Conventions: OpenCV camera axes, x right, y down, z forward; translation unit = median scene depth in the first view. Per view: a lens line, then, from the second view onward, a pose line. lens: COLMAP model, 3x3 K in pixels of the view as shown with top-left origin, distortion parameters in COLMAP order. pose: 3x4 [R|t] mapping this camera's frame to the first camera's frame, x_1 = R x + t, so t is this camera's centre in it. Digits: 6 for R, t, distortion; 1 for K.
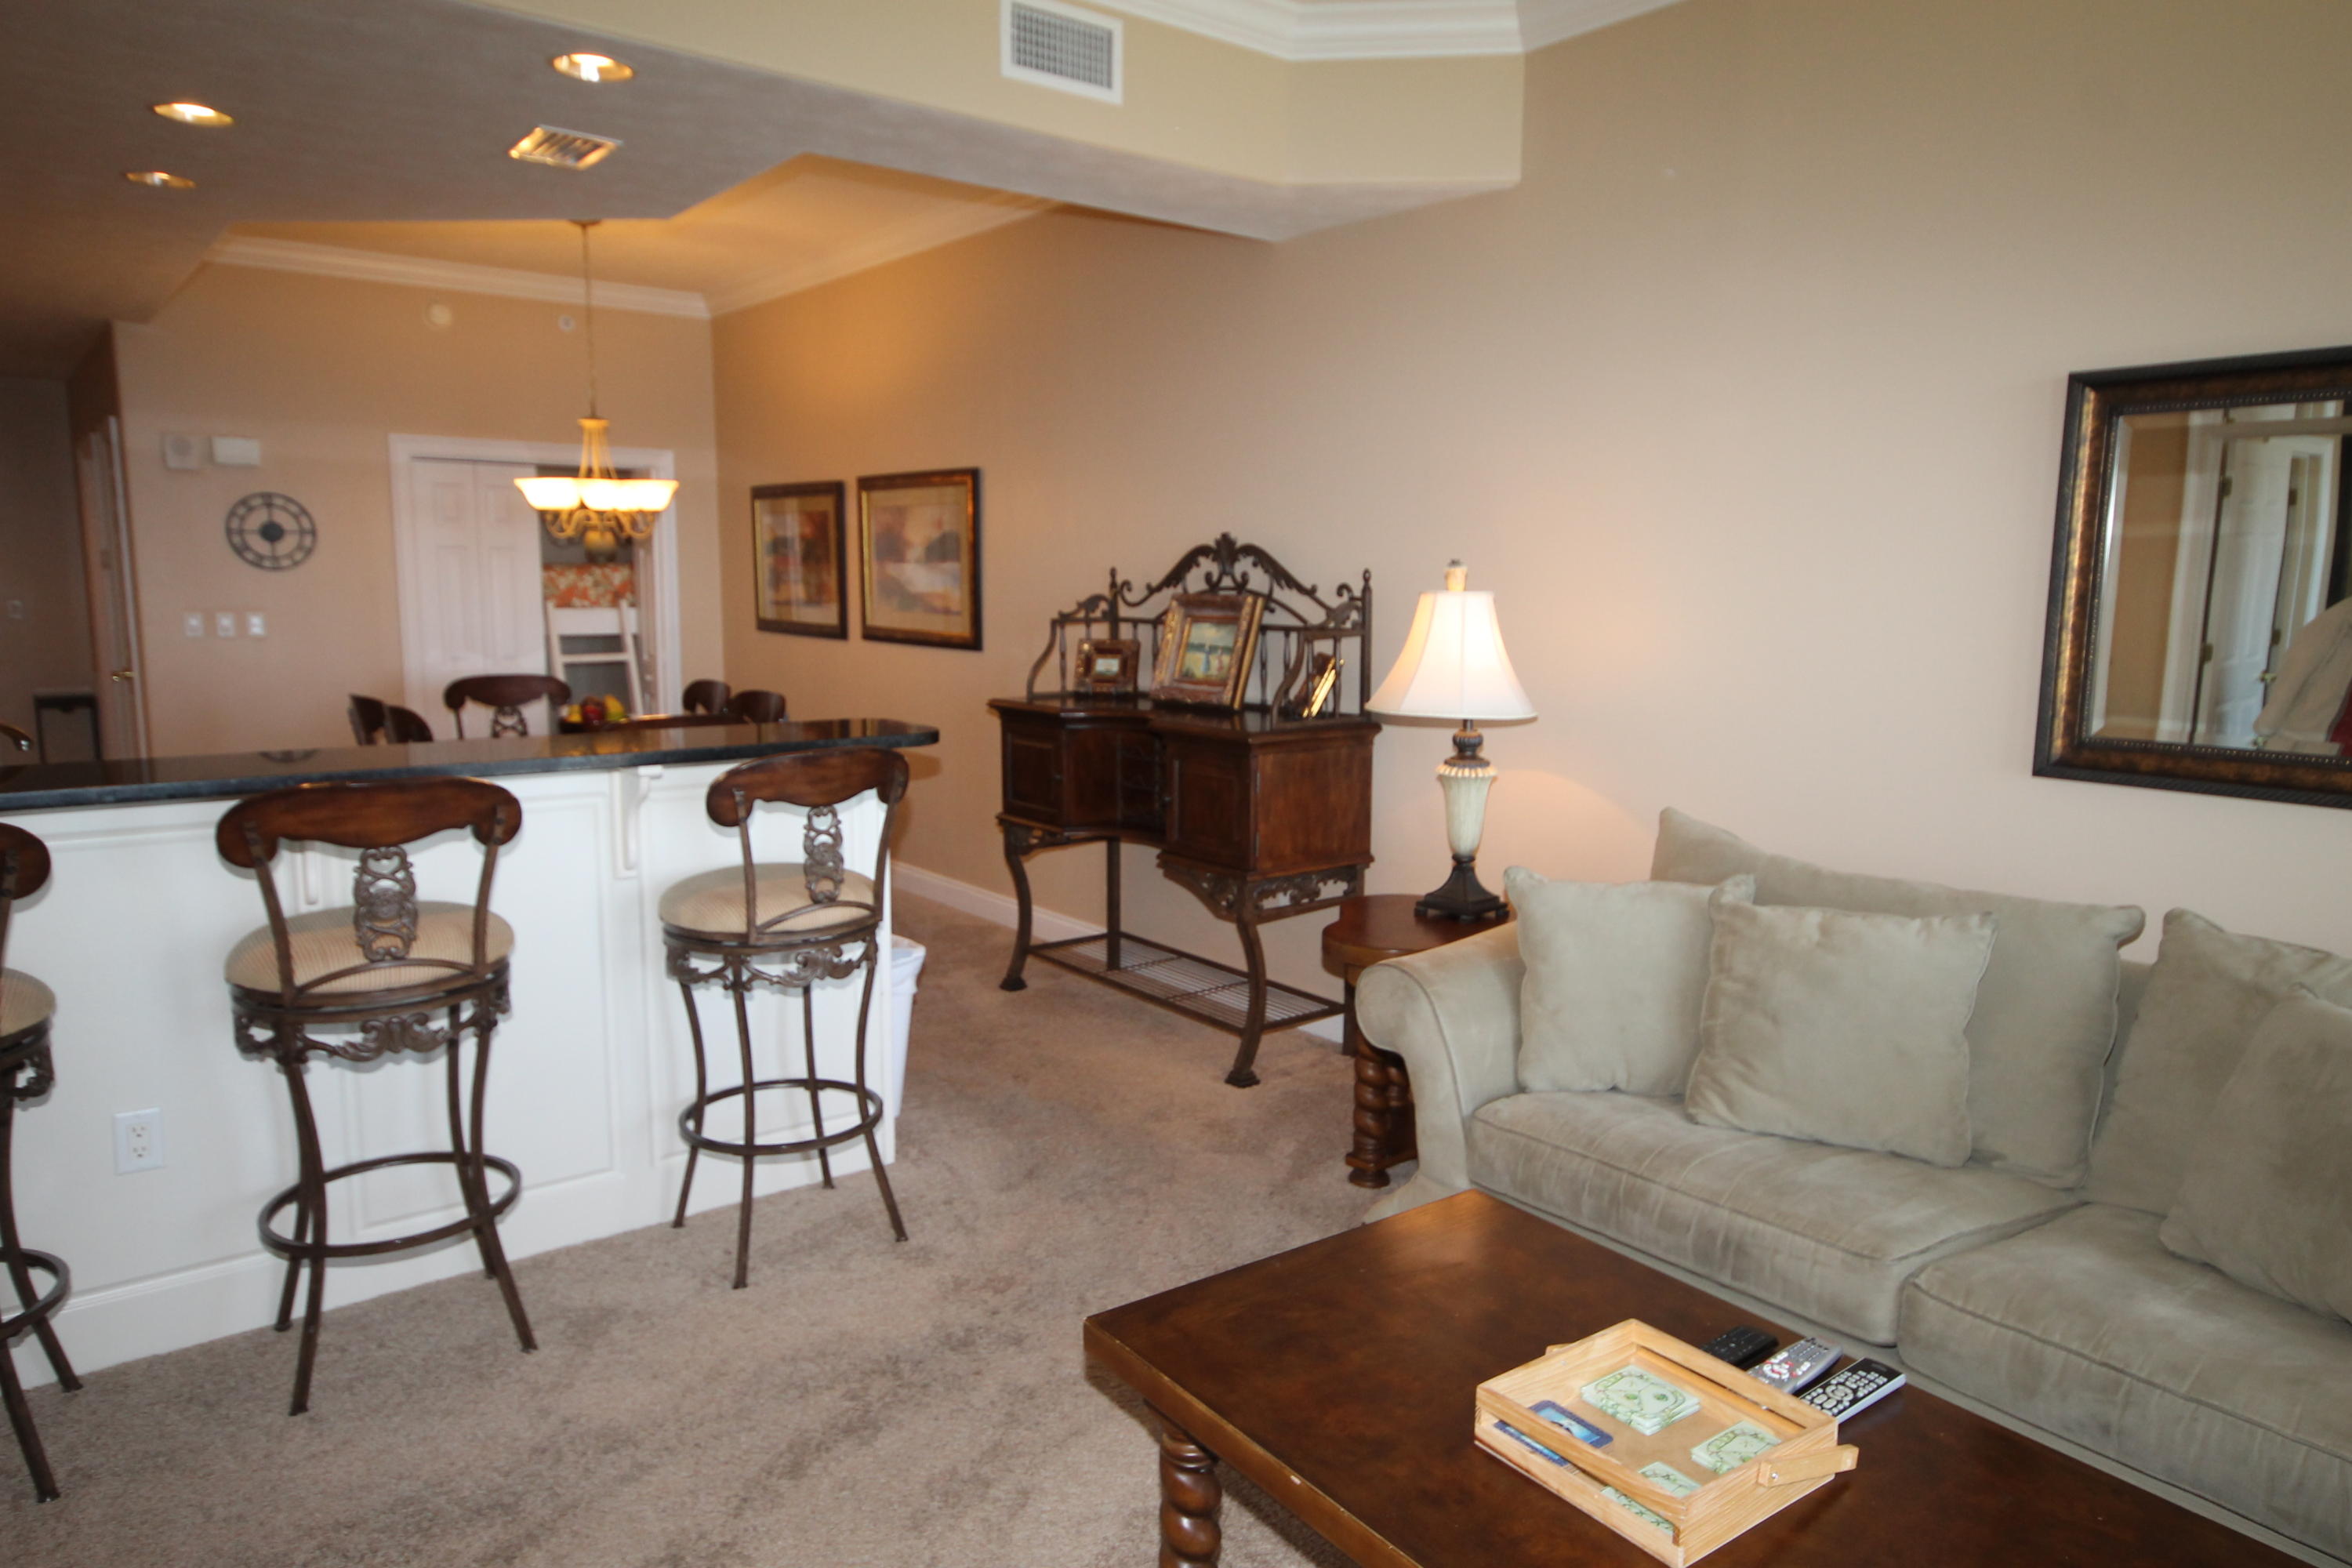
lens RADIAL K [[1513.2, 0, 1175.2], [0, 1513.2, 785.2], [0, 0, 1]] dist [0.020710, -0.002698]
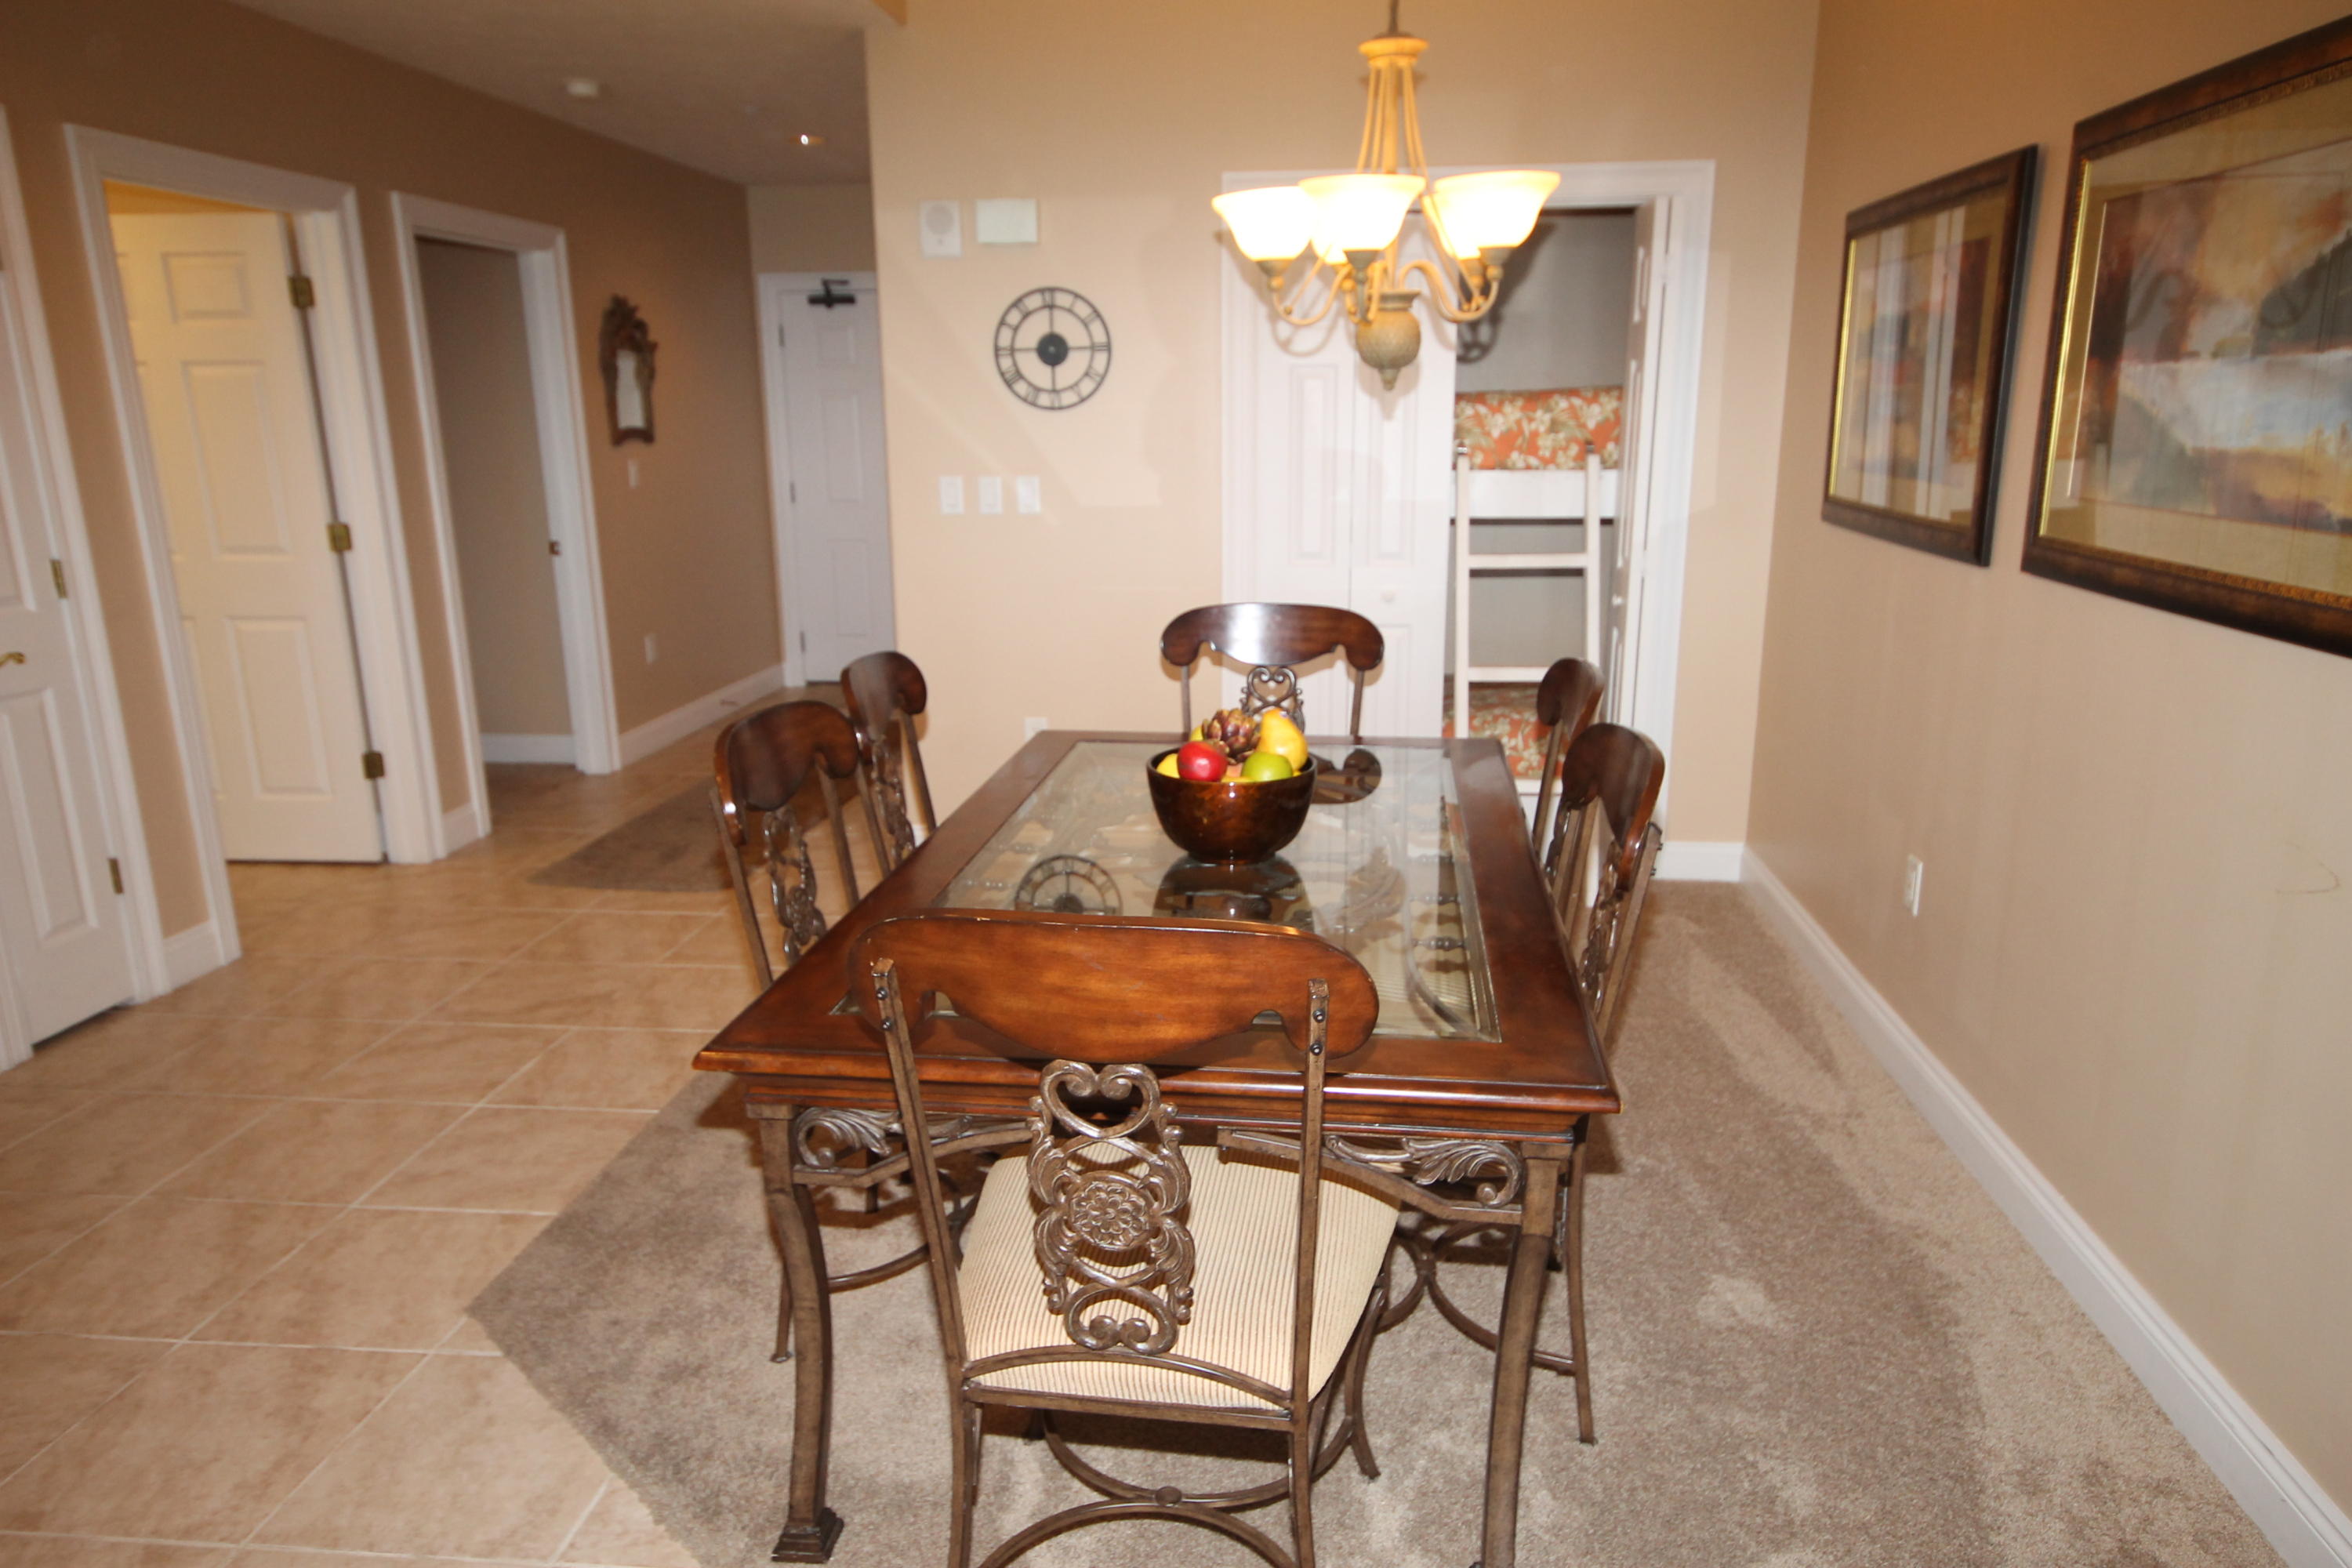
lens RADIAL K [[1513.2, 0, 1176.2], [0, 1513.2, 789.1], [0, 0, 1]] dist [0.020710, -0.002698]
pose [[0.712607, 0.158024, -0.683535, -0.085443], [-0.085297, 0.986589, 0.139161, -0.075368], [0.696359, -0.040864, 0.716529, 0.563061]]
